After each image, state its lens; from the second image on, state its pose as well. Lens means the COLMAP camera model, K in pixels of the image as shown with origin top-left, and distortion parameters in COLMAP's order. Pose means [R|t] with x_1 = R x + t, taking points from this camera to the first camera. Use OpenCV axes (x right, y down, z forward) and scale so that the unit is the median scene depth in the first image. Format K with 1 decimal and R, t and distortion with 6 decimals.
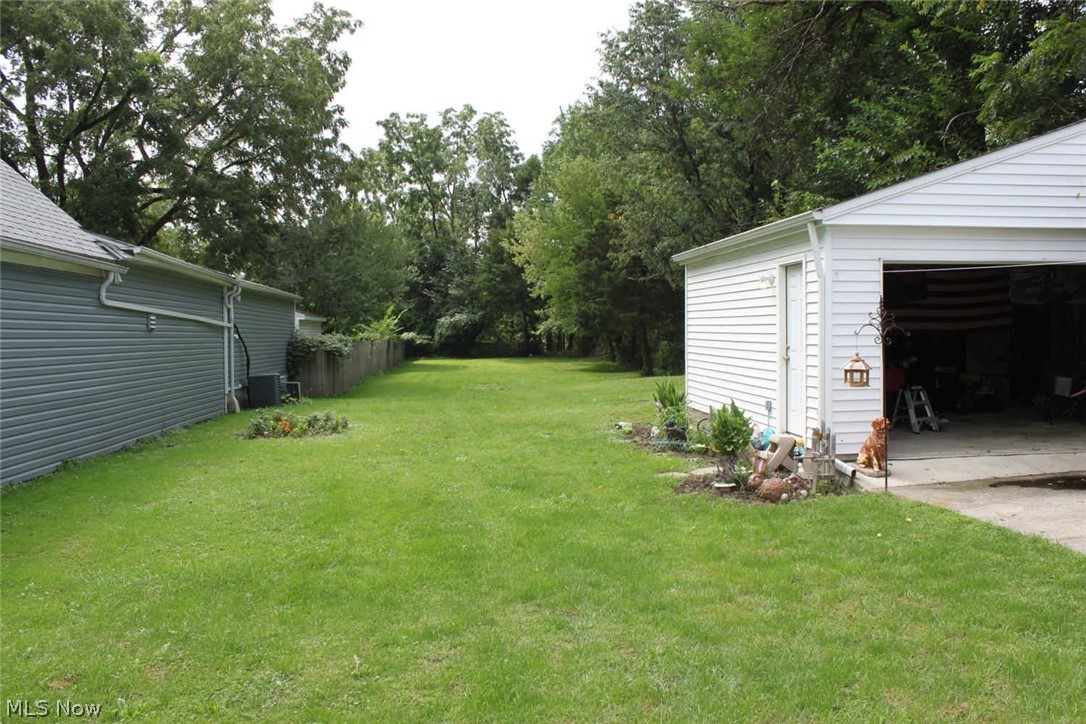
lens RADIAL K [[925.4, 0, 543.0], [0, 925.4, 362.0], [0, 0, 1]] dist [-0.080168, 0.000692]
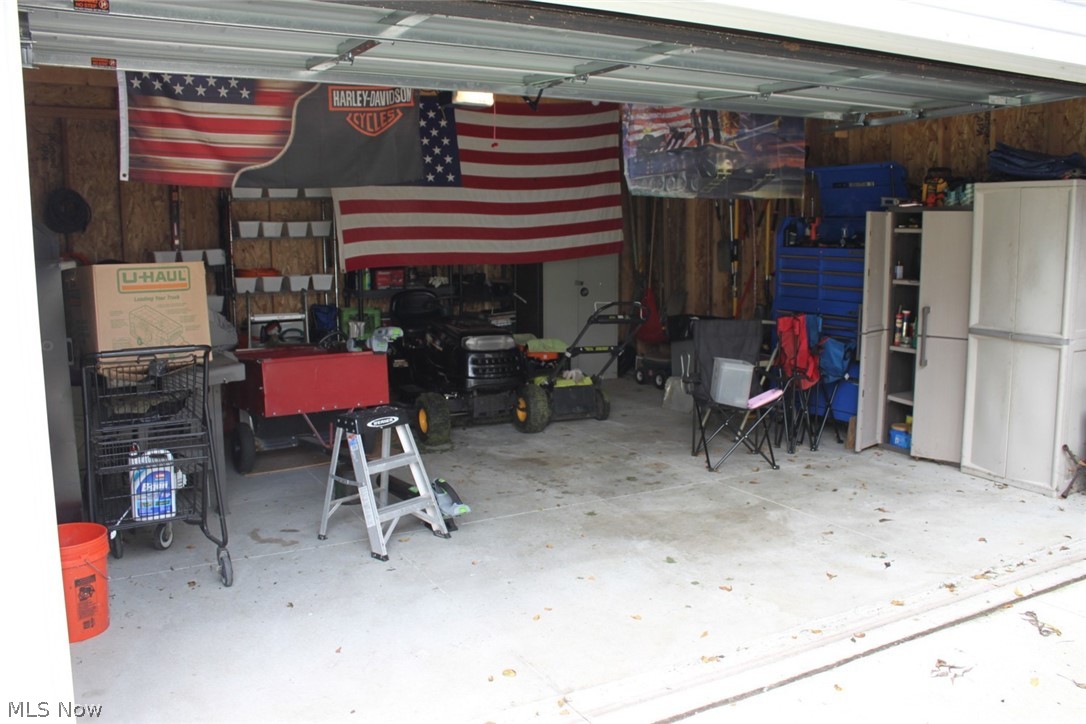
lens RADIAL K [[925.4, 0, 543.0], [0, 925.4, 362.0], [0, 0, 1]] dist [-0.080168, 0.000692]
pose [[0.920677, -0.041372, 0.388126, 0.323820], [0.004526, 0.995432, 0.095370, -0.029218], [-0.390299, -0.086048, 0.916658, 0.639207]]
